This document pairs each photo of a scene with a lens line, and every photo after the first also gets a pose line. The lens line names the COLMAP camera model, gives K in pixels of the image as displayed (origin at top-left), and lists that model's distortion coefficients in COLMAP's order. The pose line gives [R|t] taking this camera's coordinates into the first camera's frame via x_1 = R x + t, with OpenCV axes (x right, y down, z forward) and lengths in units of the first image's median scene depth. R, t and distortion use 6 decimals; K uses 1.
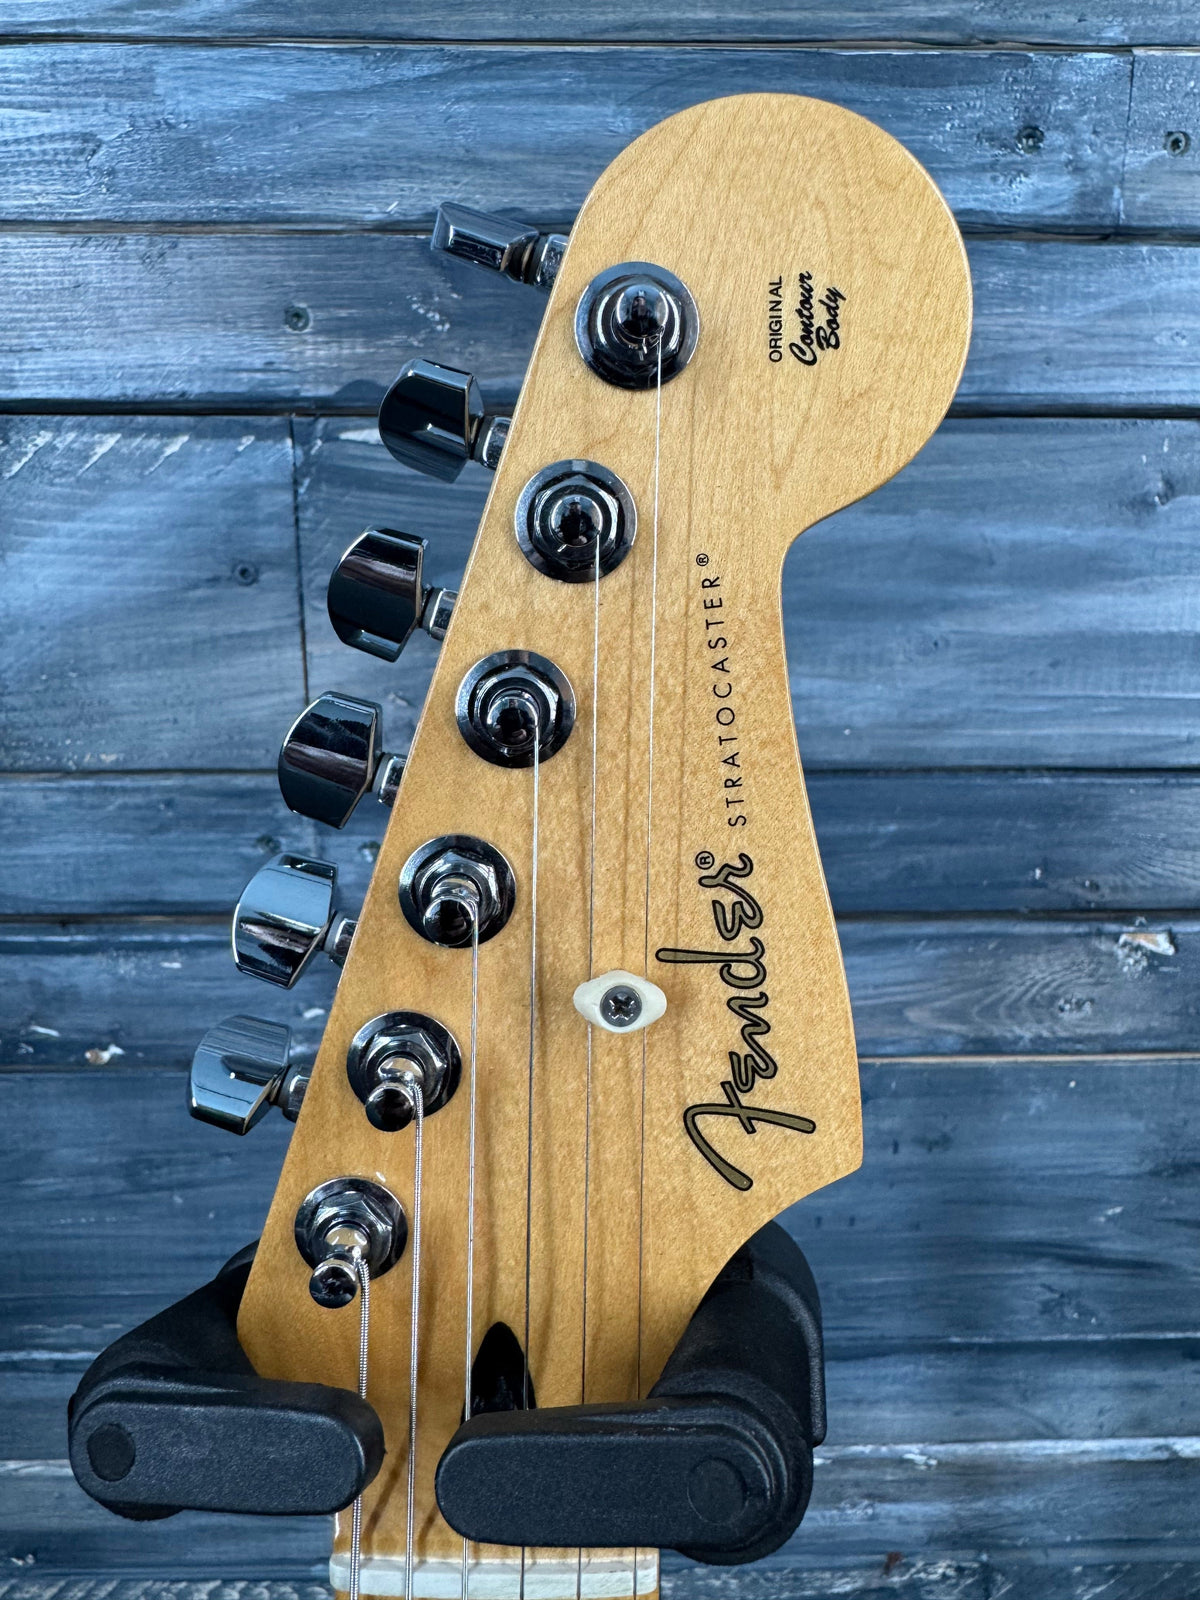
lens RADIAL K [[1104.8, 0, 626.6], [0, 1104.8, 704.5], [0, 0, 1]] dist [-0.007302, 0.000505]
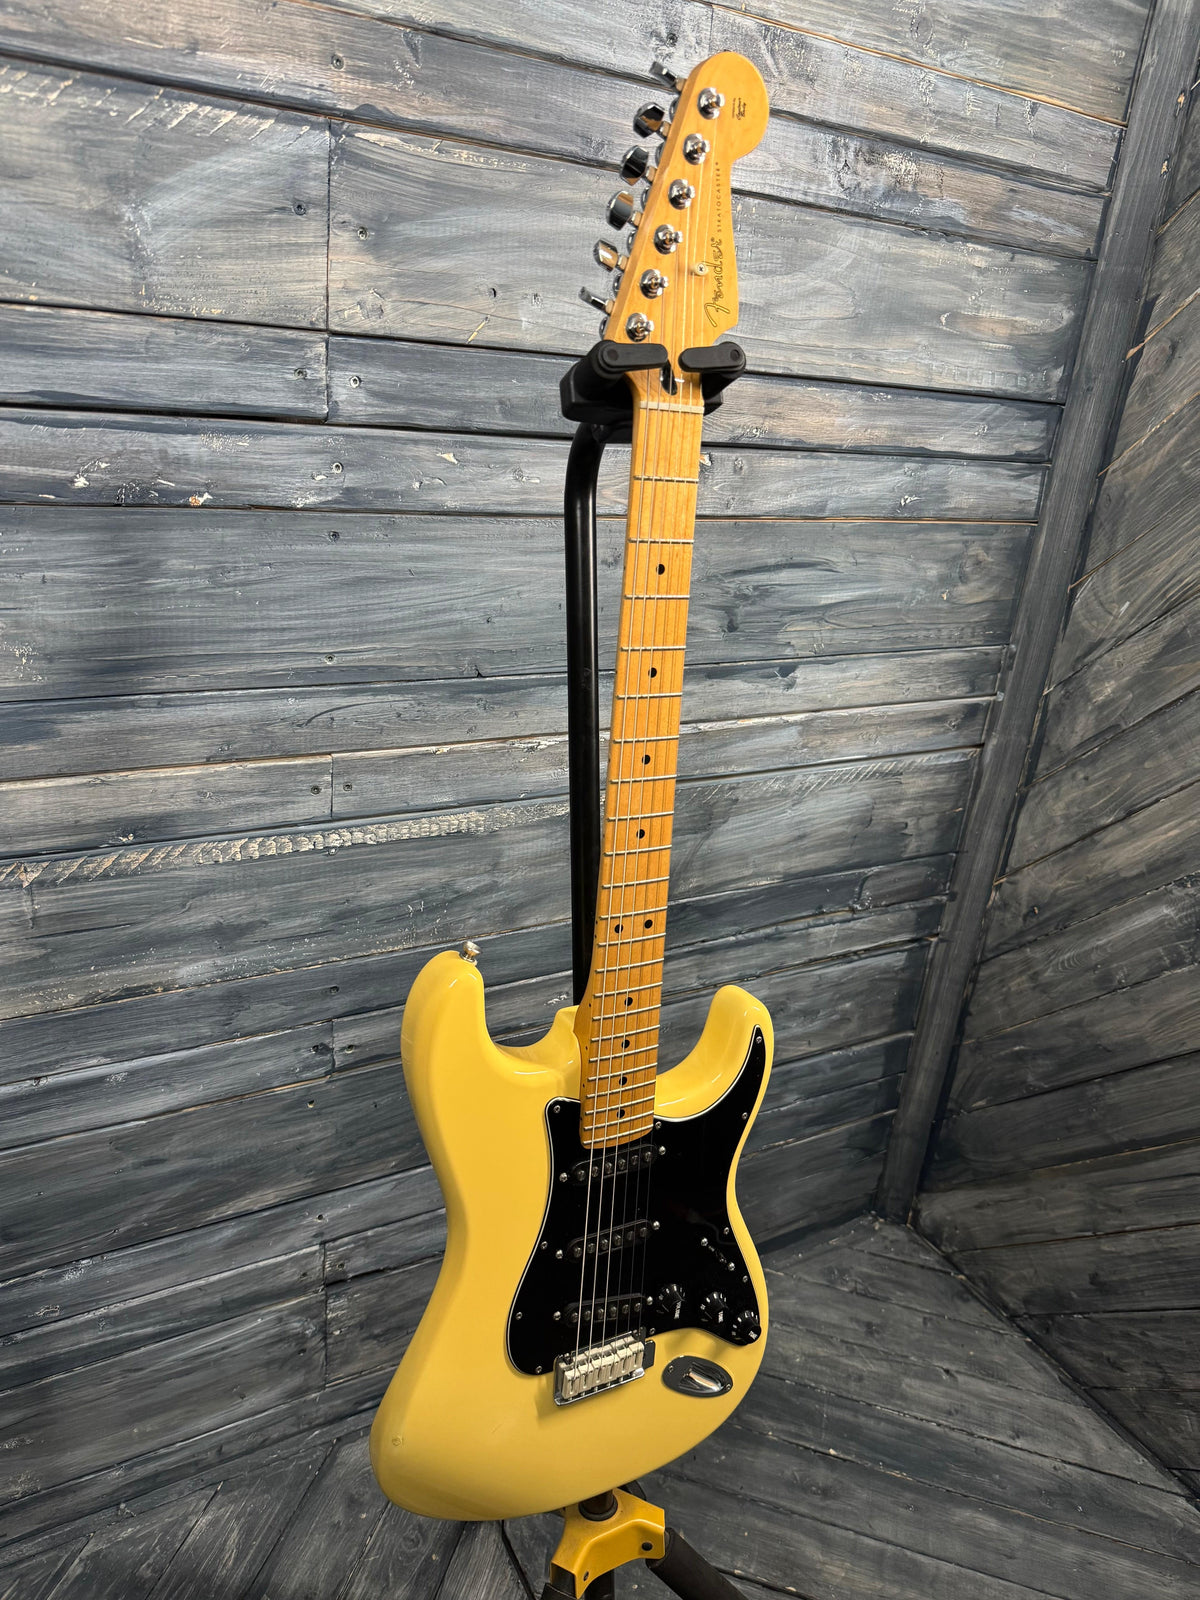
lens RADIAL K [[1126.1, 0, 599.0], [0, 1126.1, 791.5], [0, 0, 1]] dist [0.047816, -0.080994]
pose [[0.876573, -0.096031, 0.471590, -0.853084], [0.008514, 0.982831, 0.184311, 0.468941], [-0.481193, -0.157547, 0.862341, -0.965410]]
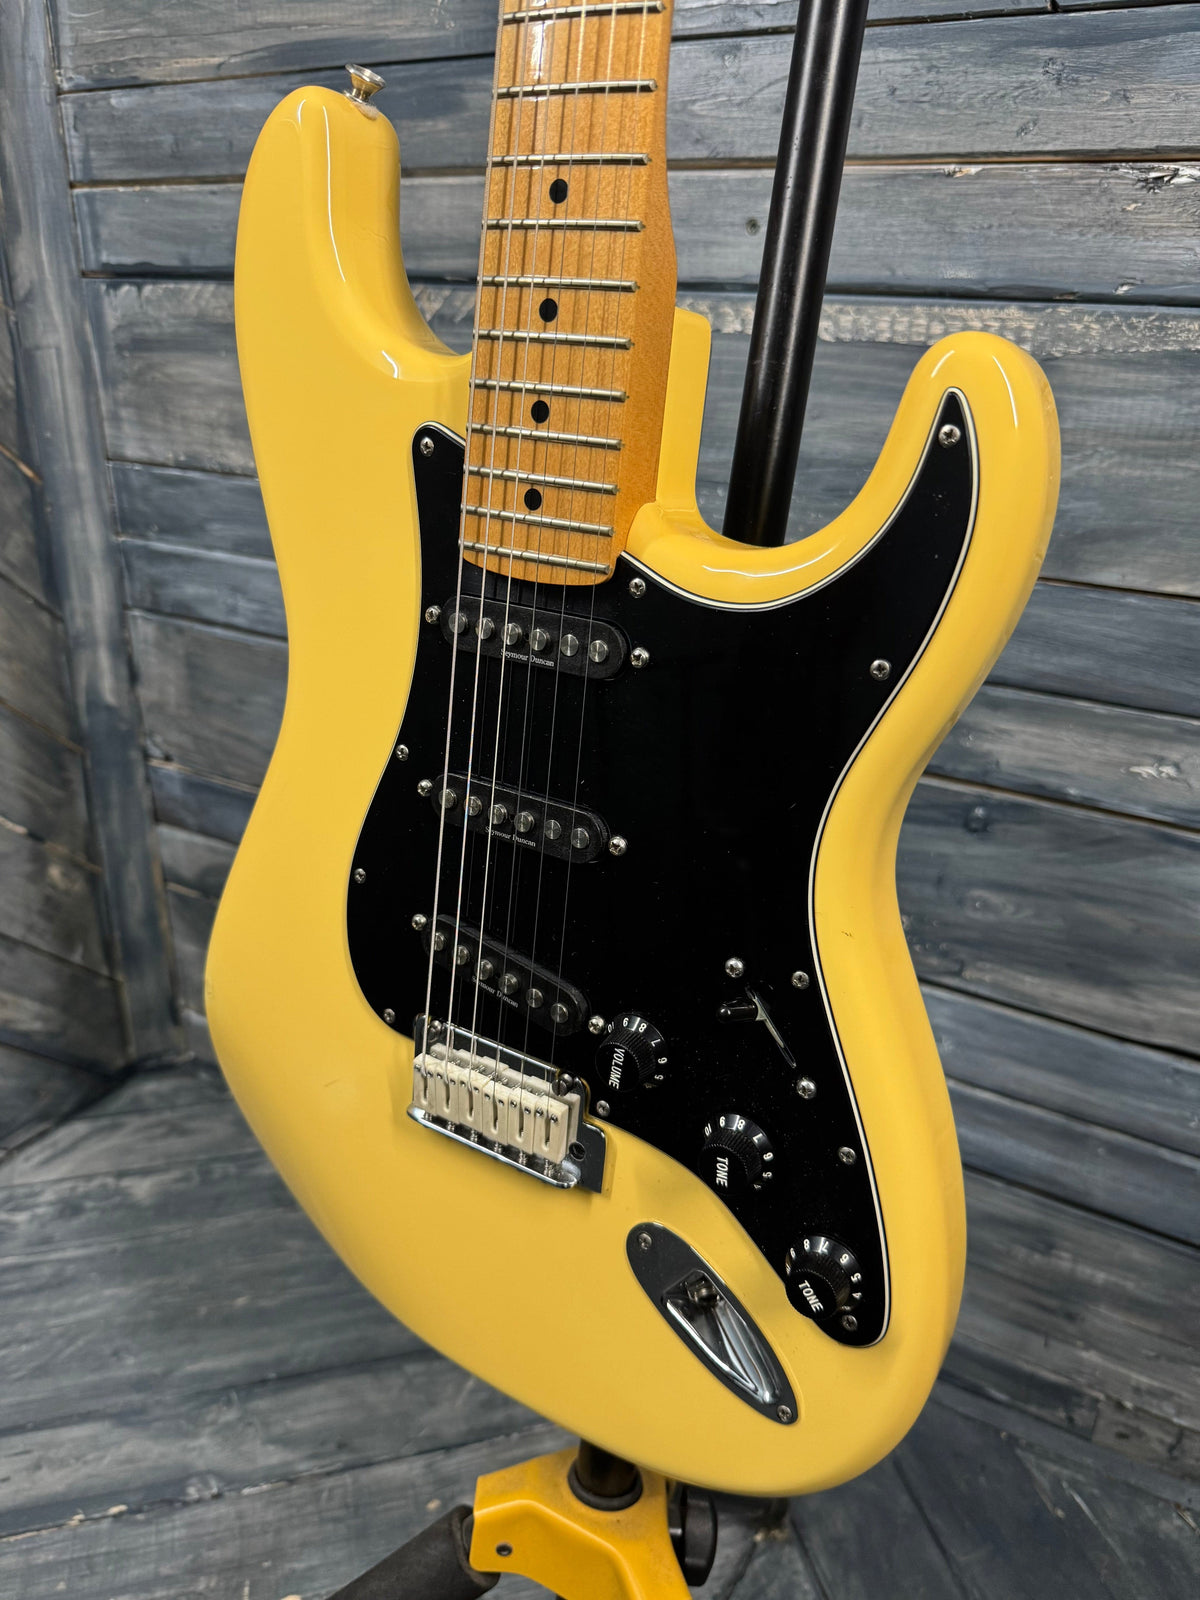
lens RADIAL K [[1159.1, 0, 609.3], [0, 1159.1, 803.5], [0, 0, 1]] dist [0.012649, -0.042934]
pose [[0.862372, 0.220281, -0.455840, 0.356371], [-0.138336, 0.968643, 0.206382, 1.284671], [0.487009, -0.114920, 0.865804, -0.258793]]
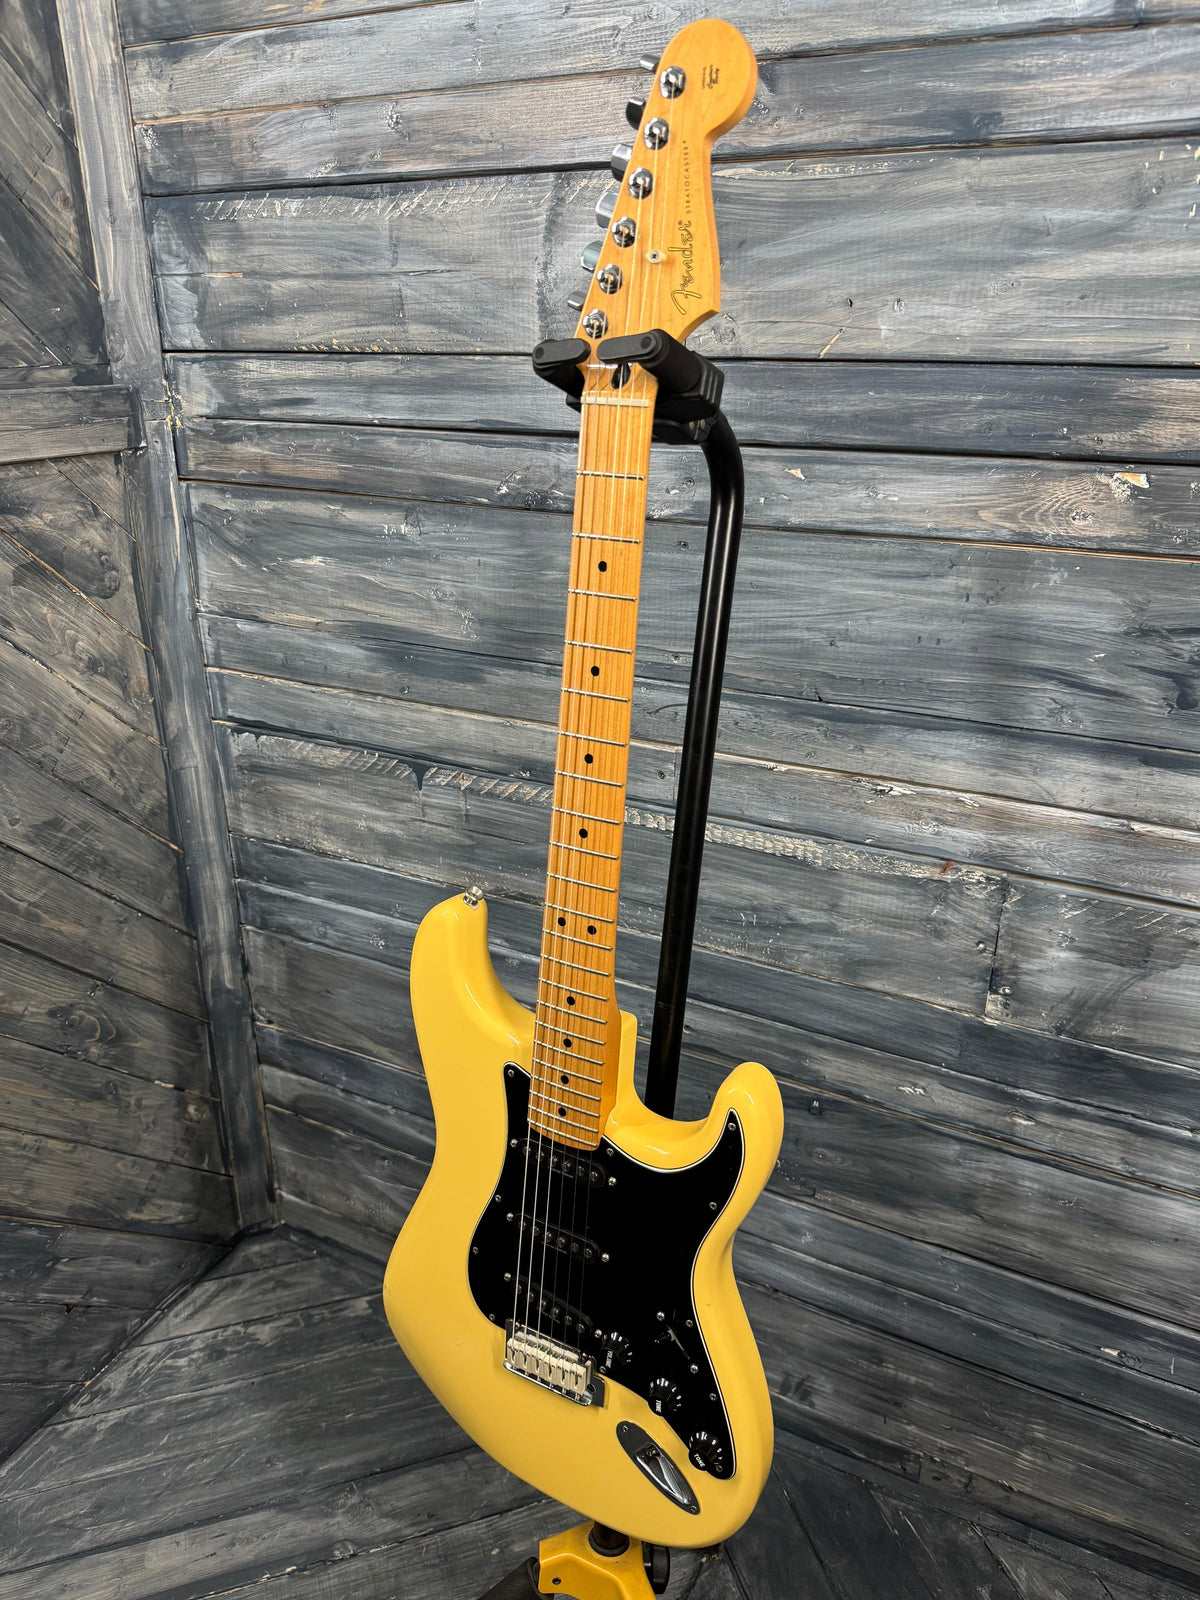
lens RADIAL K [[1136.1, 0, 604.8], [0, 1136.1, 797.5], [0, 0, 1]] dist [0.035289, -0.059595]
pose [[0.885834, 0.175321, -0.429606, 0.624978], [-0.103318, 0.977153, 0.185734, 0.474523], [0.452354, -0.120144, 0.883709, -1.014193]]
